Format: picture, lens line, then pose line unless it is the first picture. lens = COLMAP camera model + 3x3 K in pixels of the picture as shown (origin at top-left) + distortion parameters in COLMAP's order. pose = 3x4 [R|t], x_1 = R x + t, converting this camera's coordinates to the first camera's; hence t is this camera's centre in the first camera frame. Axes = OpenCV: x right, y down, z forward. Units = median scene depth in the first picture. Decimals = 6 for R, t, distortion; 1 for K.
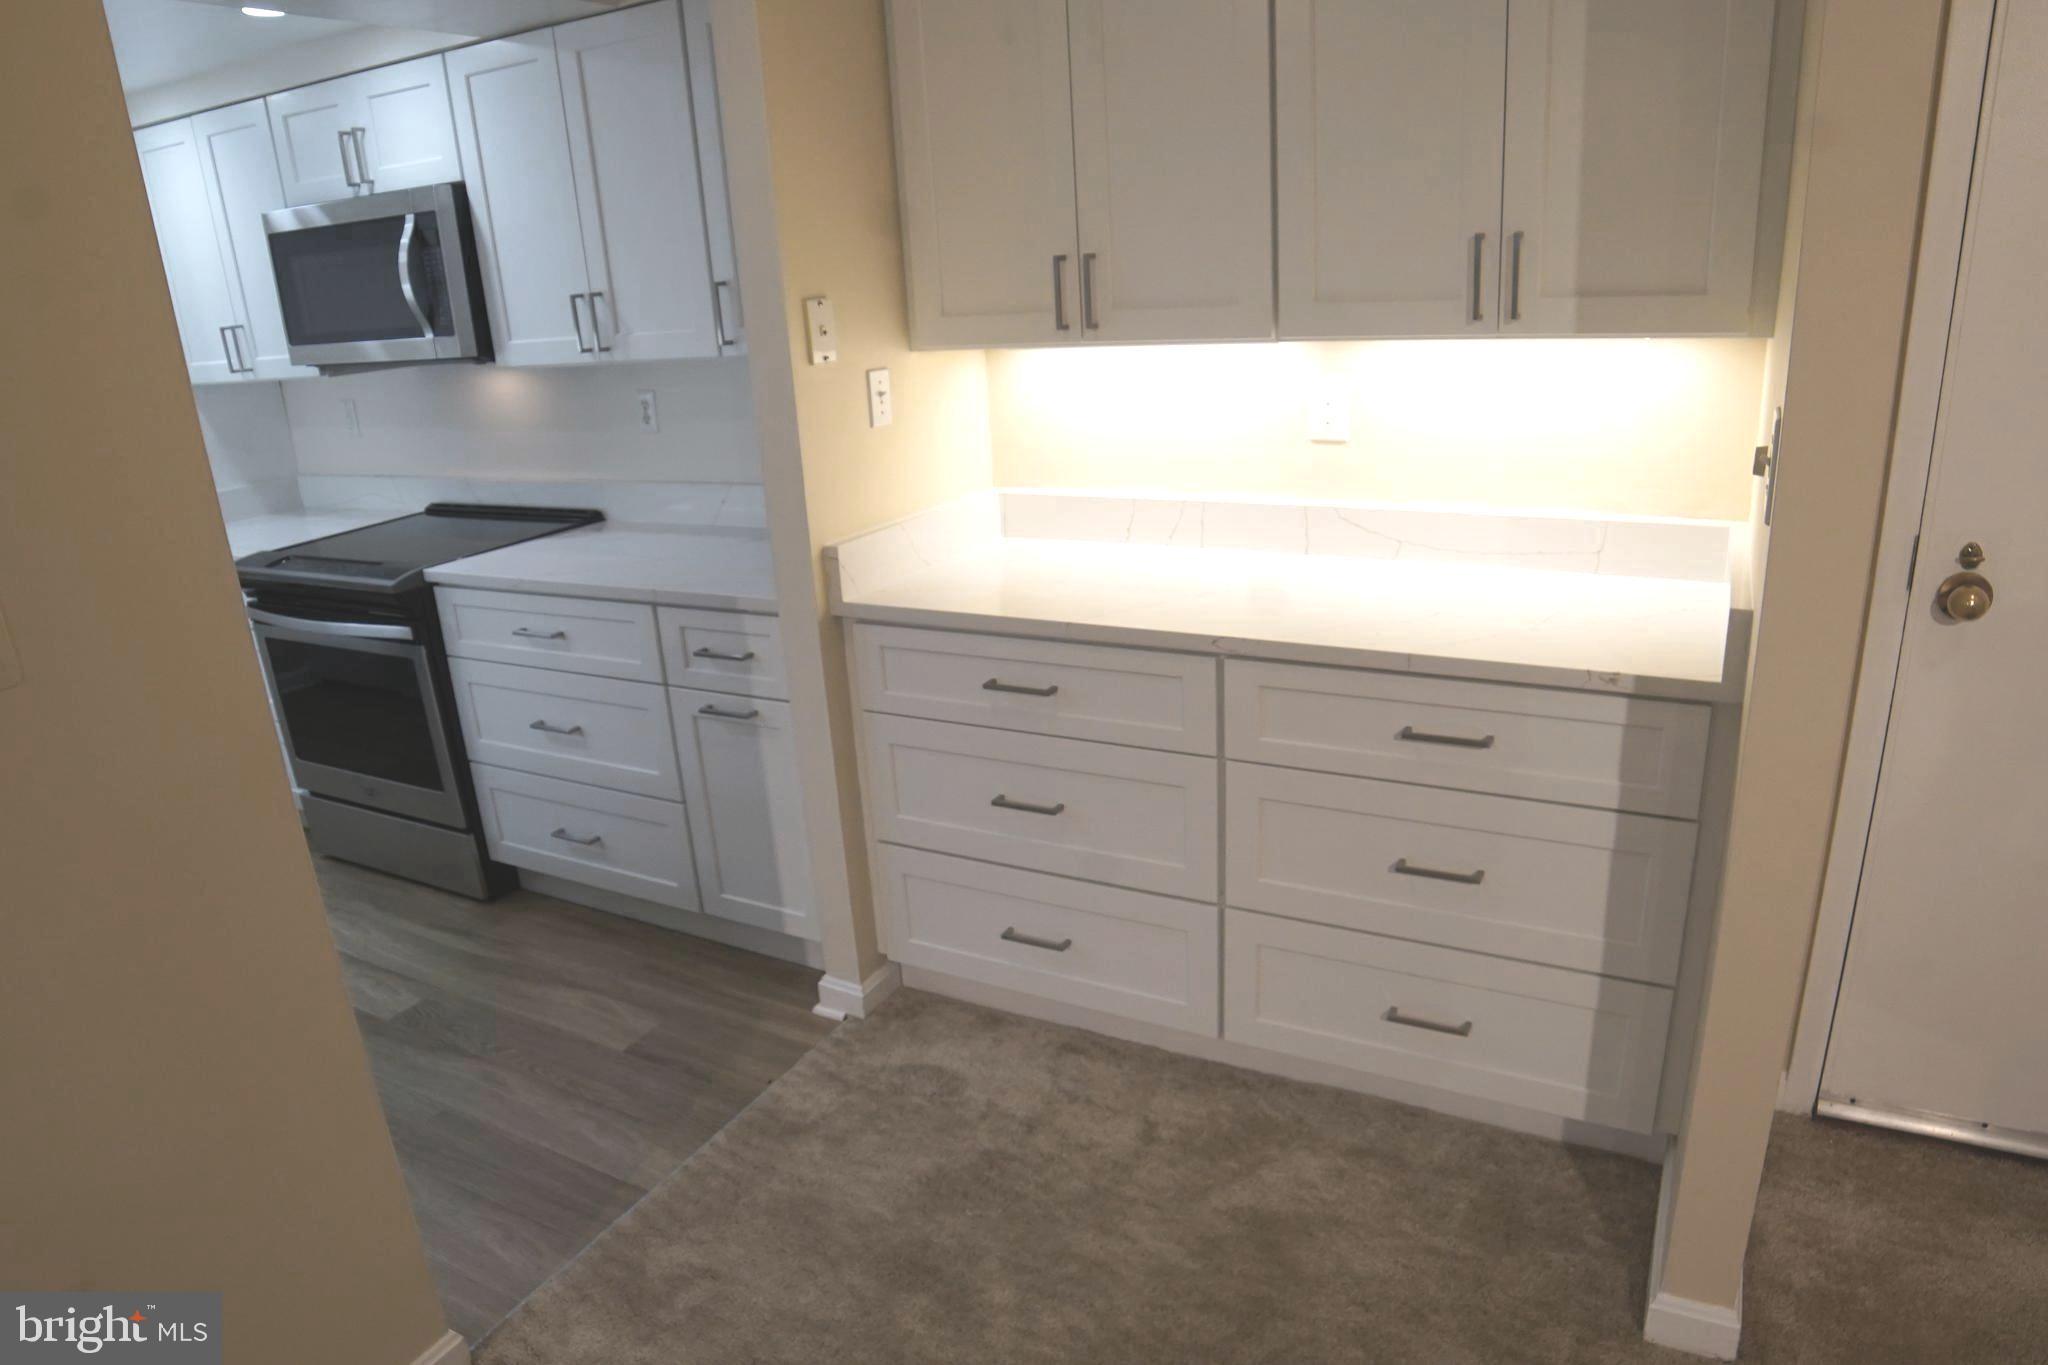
lens RADIAL K [[1282.5, 0, 1032.1], [0, 1282.5, 708.3], [0, 0, 1]] dist [-0.119519, 0.047914]
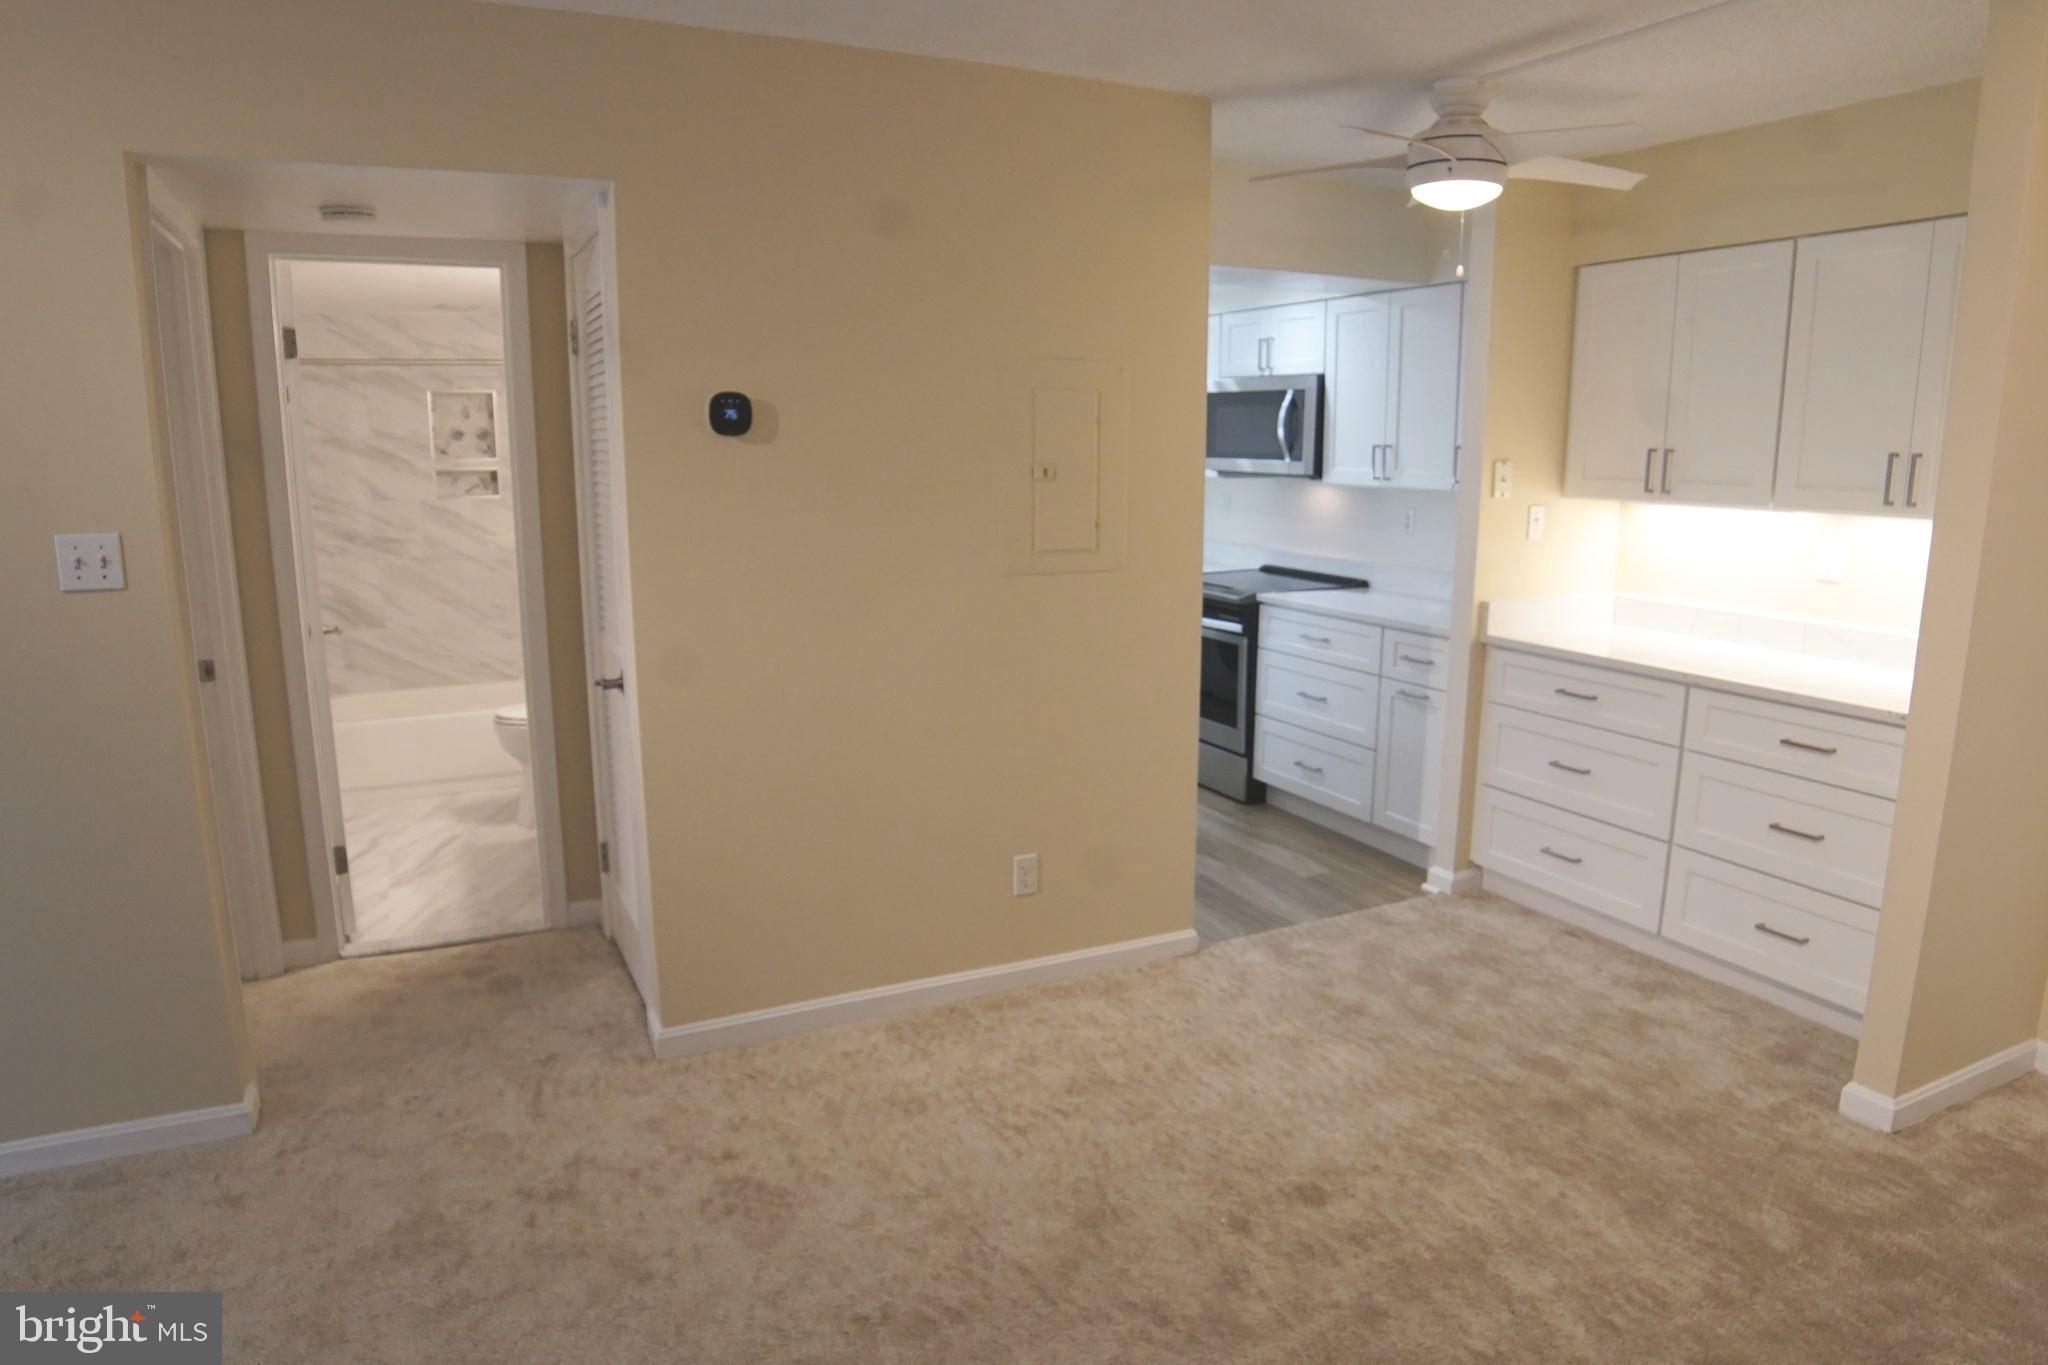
lens RADIAL K [[1282.5, 0, 1032.1], [0, 1282.5, 708.3], [0, 0, 1]] dist [-0.119519, 0.047914]
pose [[0.815571, 0.174339, -0.551770, 0.263078], [-0.234712, 0.971239, -0.040052, 0.192909], [0.528918, 0.162172, 0.833034, -0.616882]]
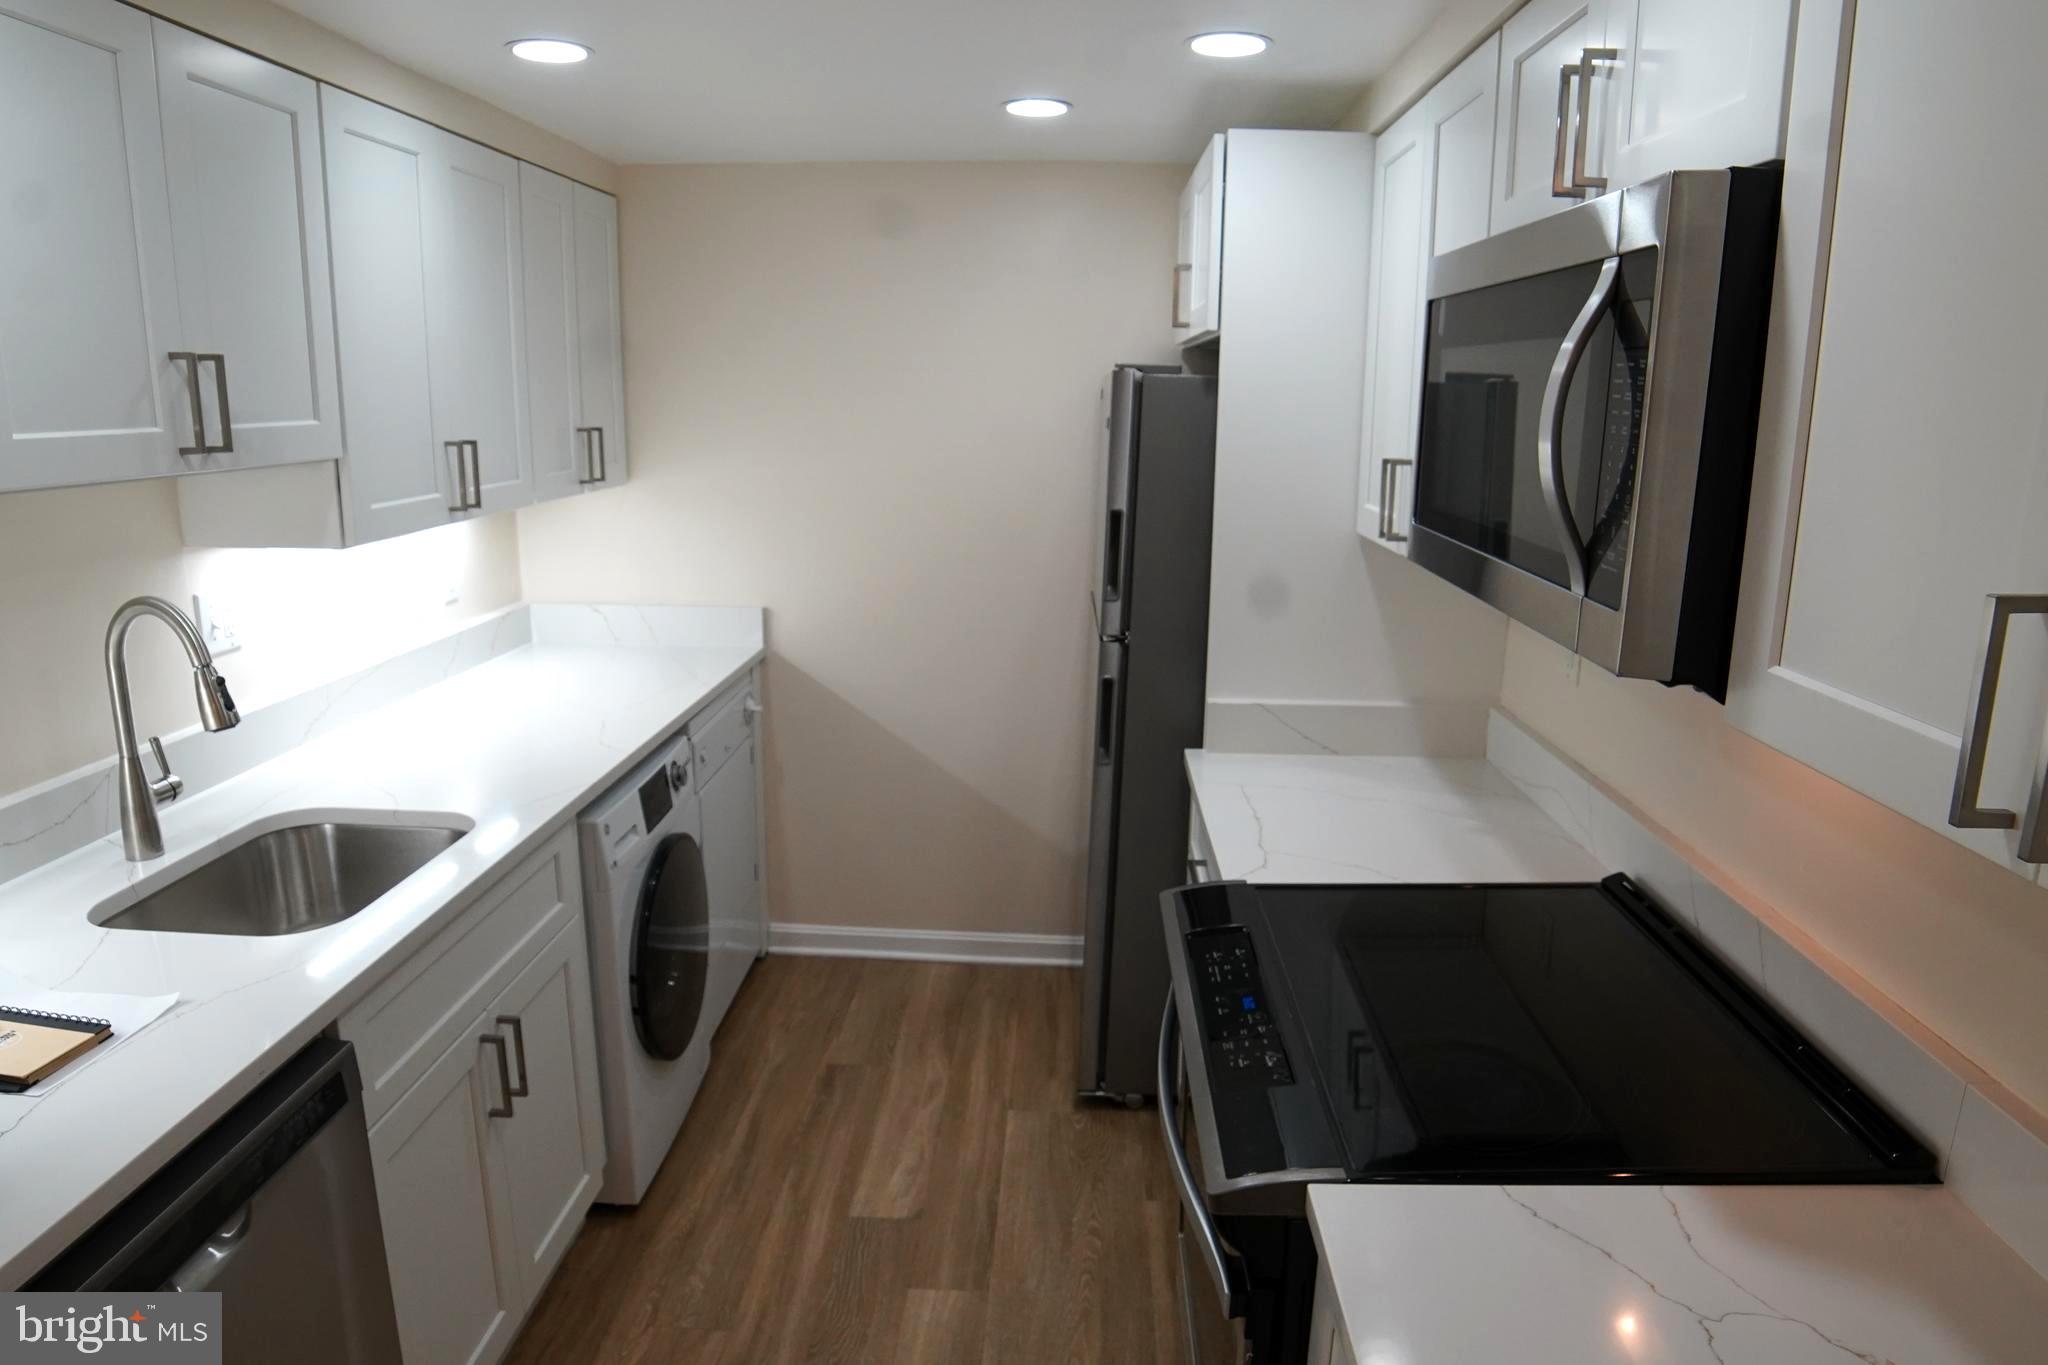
lens RADIAL K [[1282.5, 0, 1032.1], [0, 1282.5, 708.3], [0, 0, 1]] dist [-0.119519, 0.047914]
pose [[0.437155, 0.271121, -0.857548, -0.249649], [-0.328638, 0.935701, 0.128299, -0.287483], [0.837194, 0.225736, 0.498147, 0.755145]]
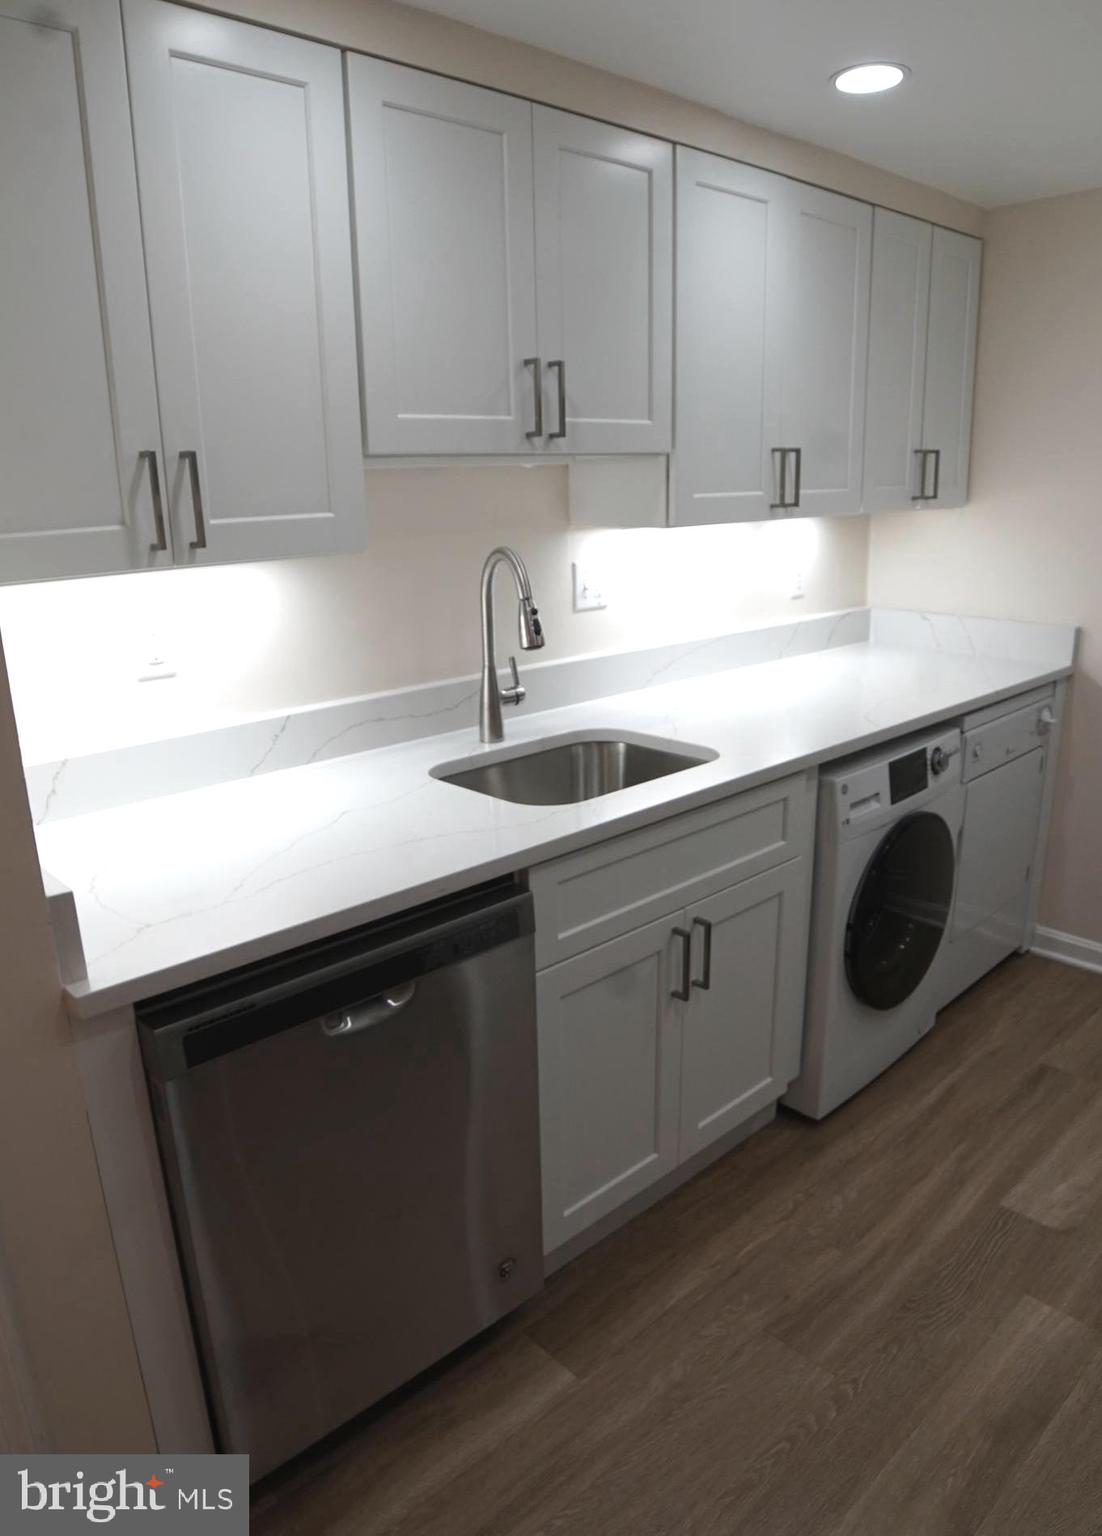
lens RADIAL K [[1036.1, 0, 537.2], [0, 1036.1, 792.7], [0, 0, 1]] dist [-0.126555, 0.061388]
pose [[-0.327569, 0.330389, -0.885179, -0.317046], [-0.265651, 0.866870, 0.421861, -0.271967], [0.906713, 0.373337, -0.196191, 0.896605]]
